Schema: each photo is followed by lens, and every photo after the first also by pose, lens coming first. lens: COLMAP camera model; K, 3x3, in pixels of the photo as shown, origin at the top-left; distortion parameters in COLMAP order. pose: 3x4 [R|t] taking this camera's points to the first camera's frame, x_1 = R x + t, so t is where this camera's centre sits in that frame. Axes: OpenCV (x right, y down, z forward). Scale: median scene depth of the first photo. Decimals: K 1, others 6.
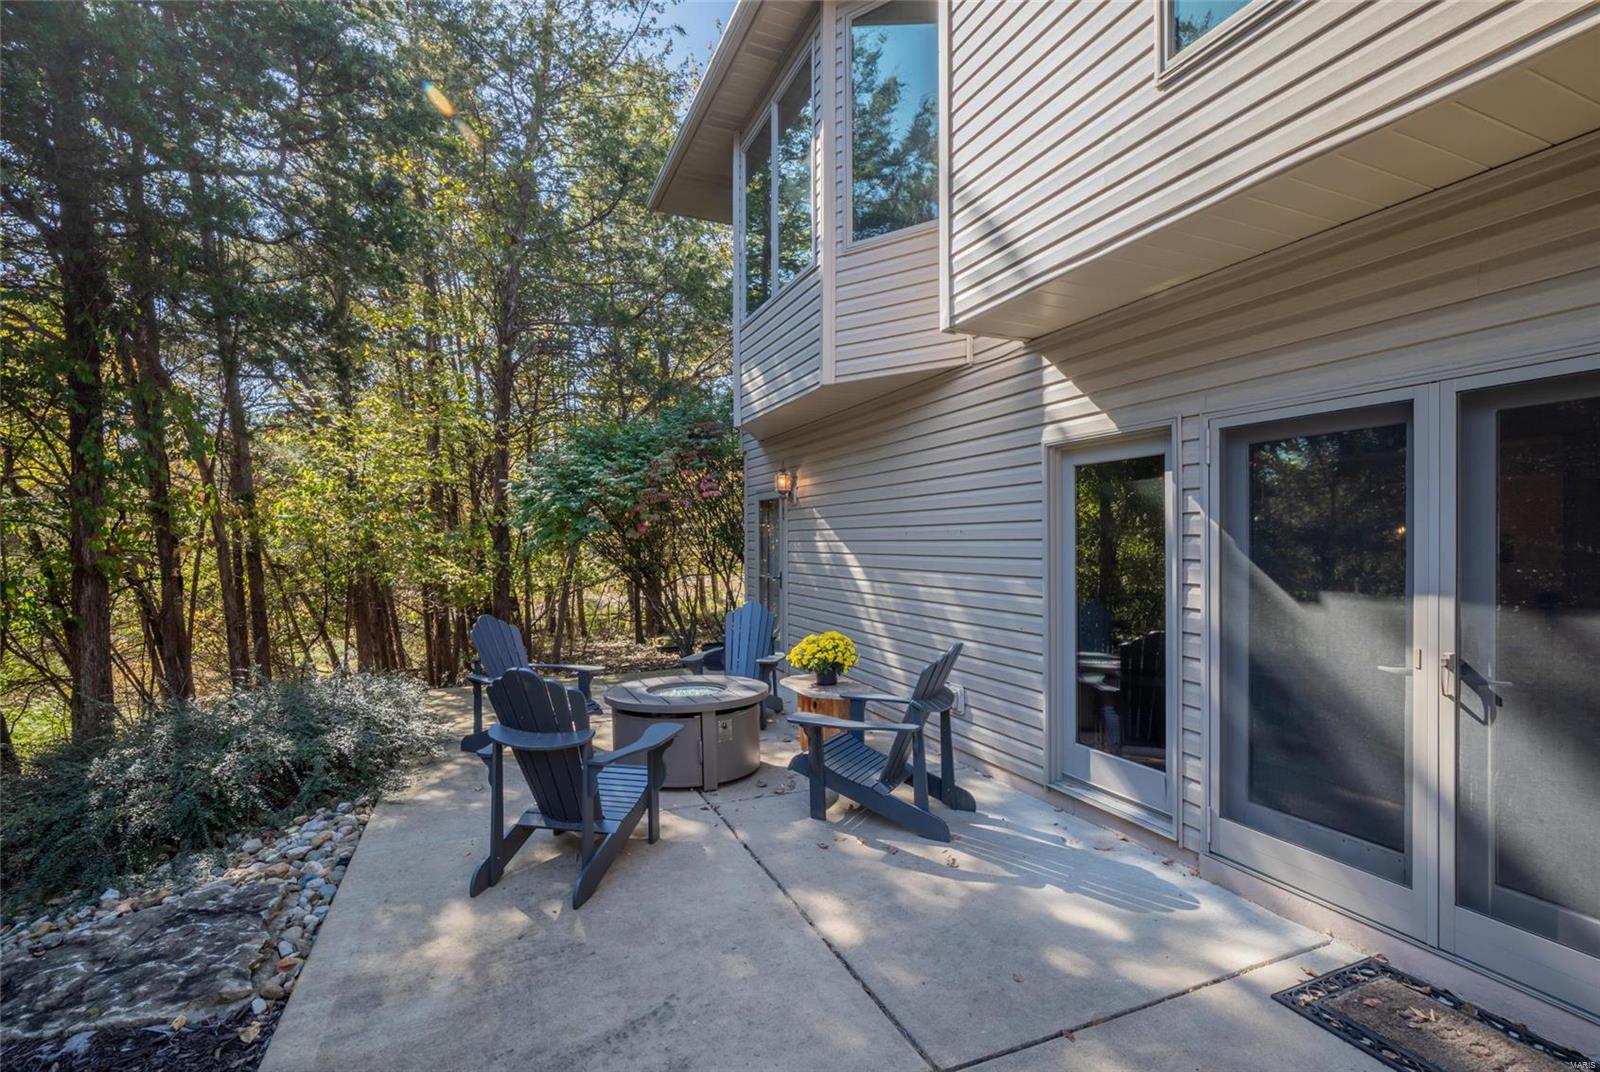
lens RADIAL K [[728.7, 0, 800.0], [0, 728.7, 536.0], [0, 0, 1]] dist [-0.000100, -0.000008]
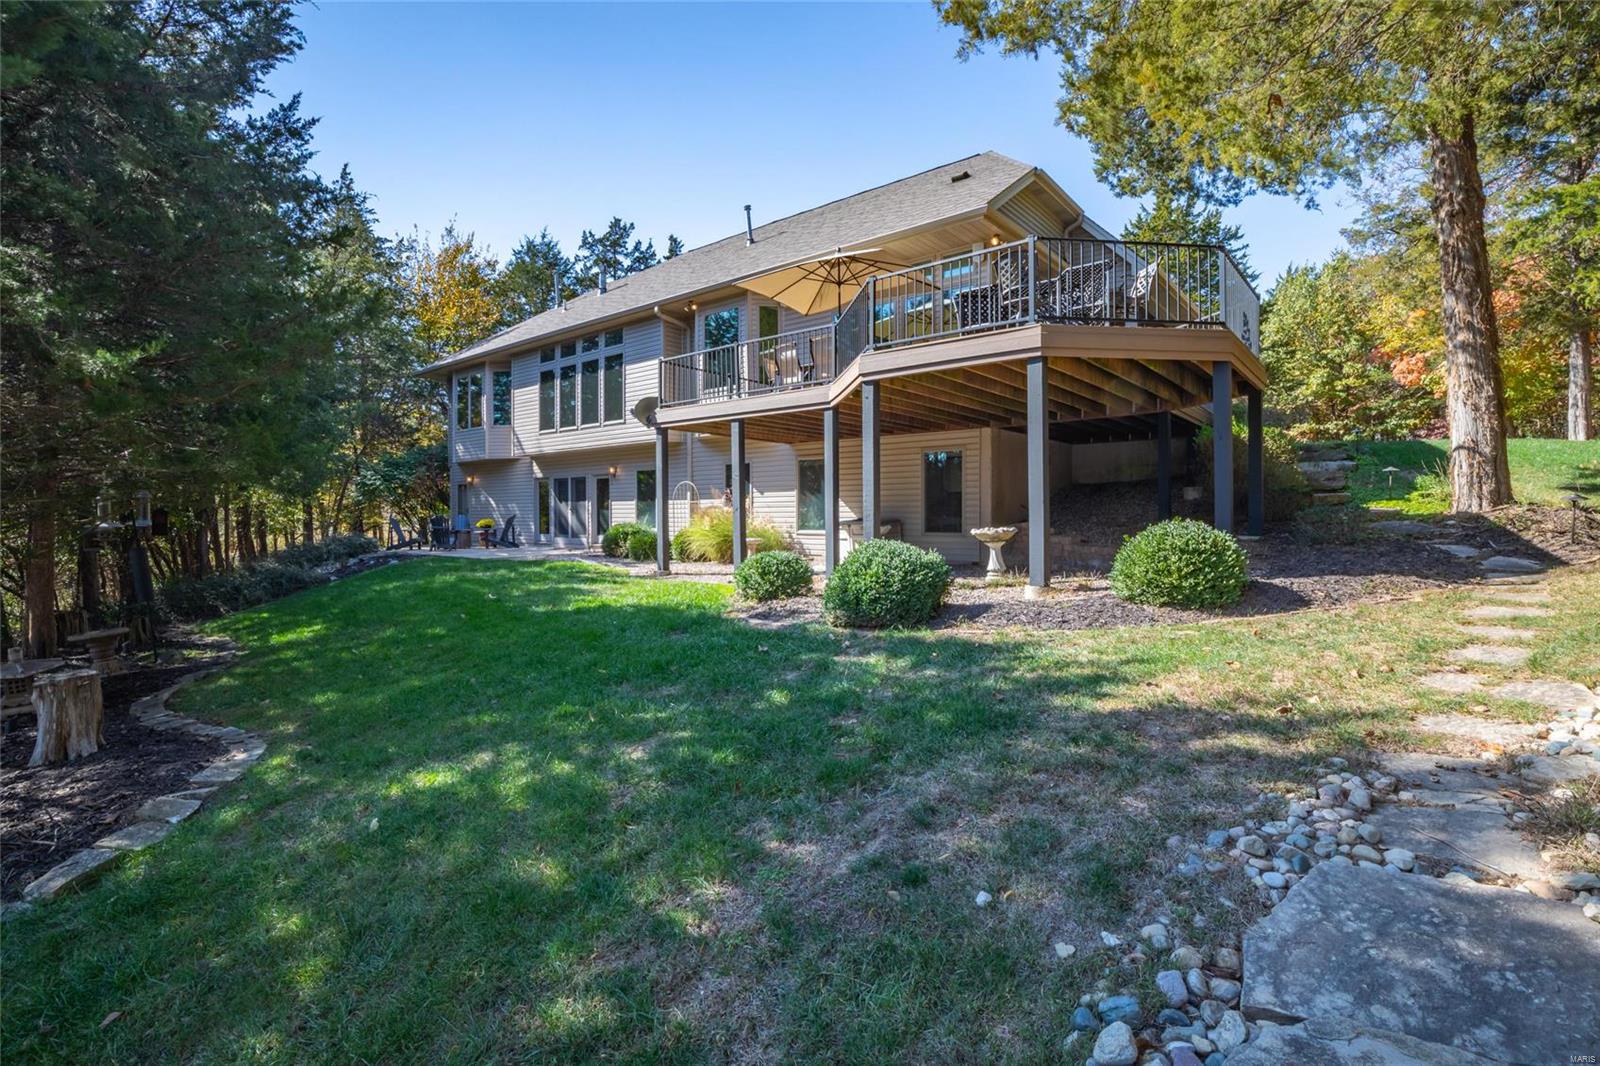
lens RADIAL K [[736.9, 0, 800.0], [0, 736.9, 533.0], [0, 0, 1]] dist [-0.000456, -0.000017]
pose [[0.890313, -0.012047, 0.455189, -0.325899], [0.001247, 0.999711, 0.024019, 0.134346], [-0.455347, -0.020816, 0.890071, -4.067124]]
